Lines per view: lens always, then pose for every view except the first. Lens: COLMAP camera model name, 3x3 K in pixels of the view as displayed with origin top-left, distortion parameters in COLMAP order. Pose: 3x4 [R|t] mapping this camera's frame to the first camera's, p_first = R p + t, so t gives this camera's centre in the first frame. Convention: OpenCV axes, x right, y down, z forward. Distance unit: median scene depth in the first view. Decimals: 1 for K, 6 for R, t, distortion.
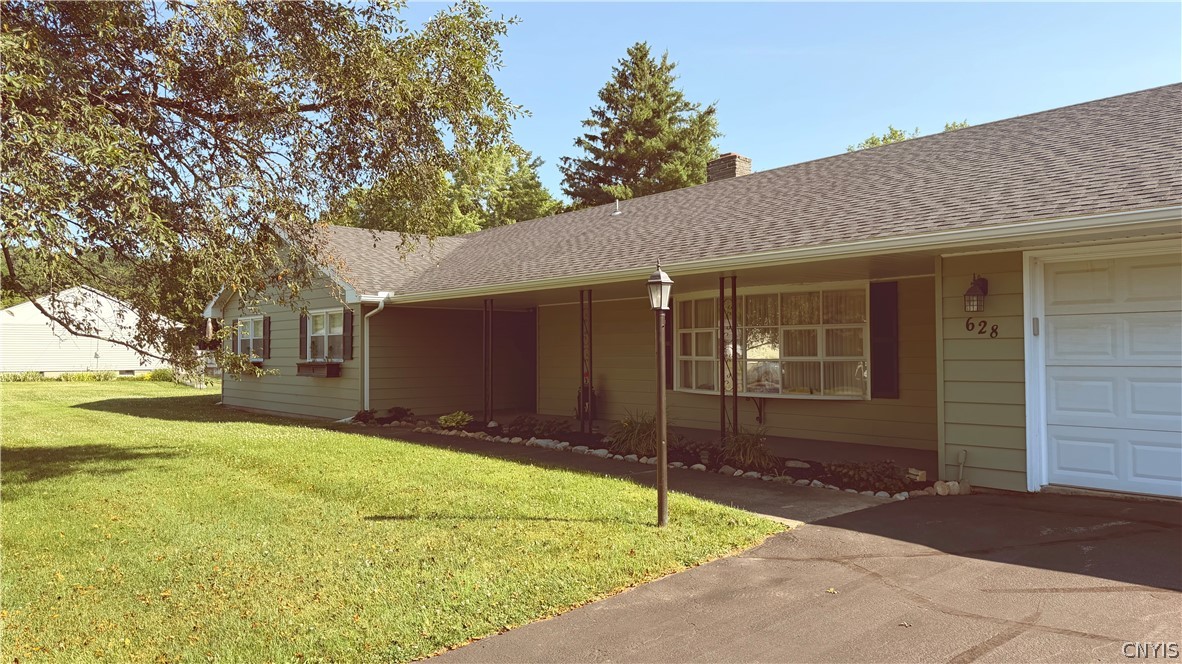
lens RADIAL K [[829.6, 0, 591.0], [0, 829.6, 332.0], [0, 0, 1]] dist [0.002458, 0.000769]
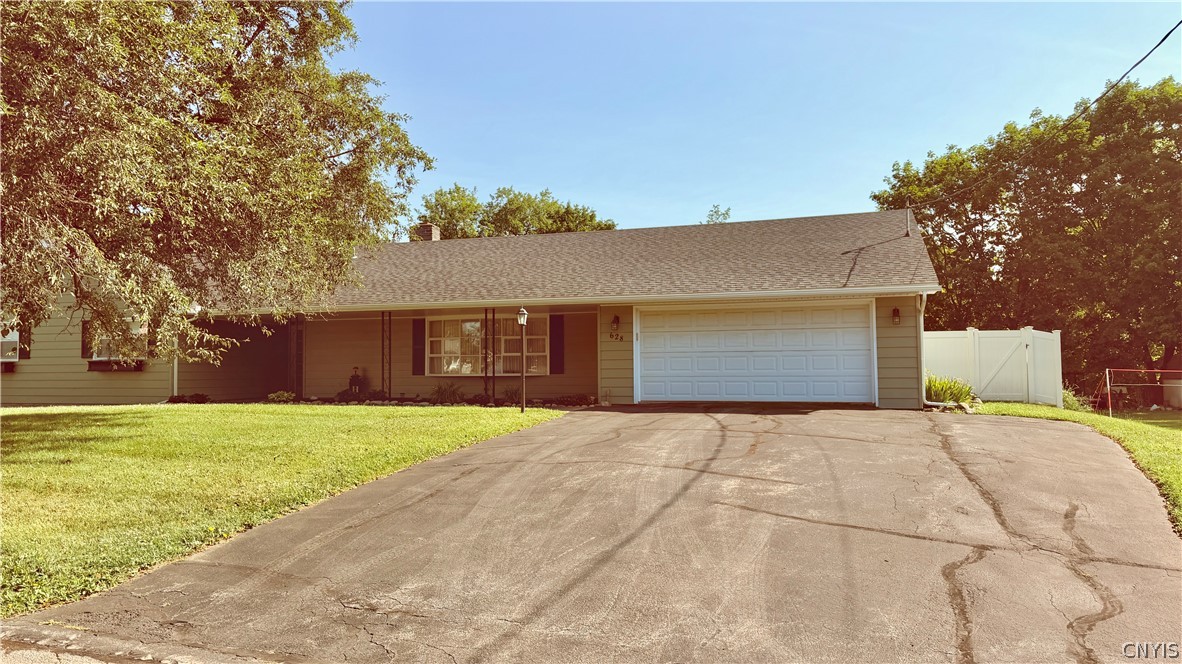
lens RADIAL K [[829.6, 0, 591.0], [0, 829.6, 332.0], [0, 0, 1]] dist [0.002458, 0.000769]
pose [[0.843758, 0.025636, 0.536111, -0.849181], [-0.010488, 0.999455, -0.031285, 0.055178], [-0.536621, 0.020775, 0.843567, -0.943223]]
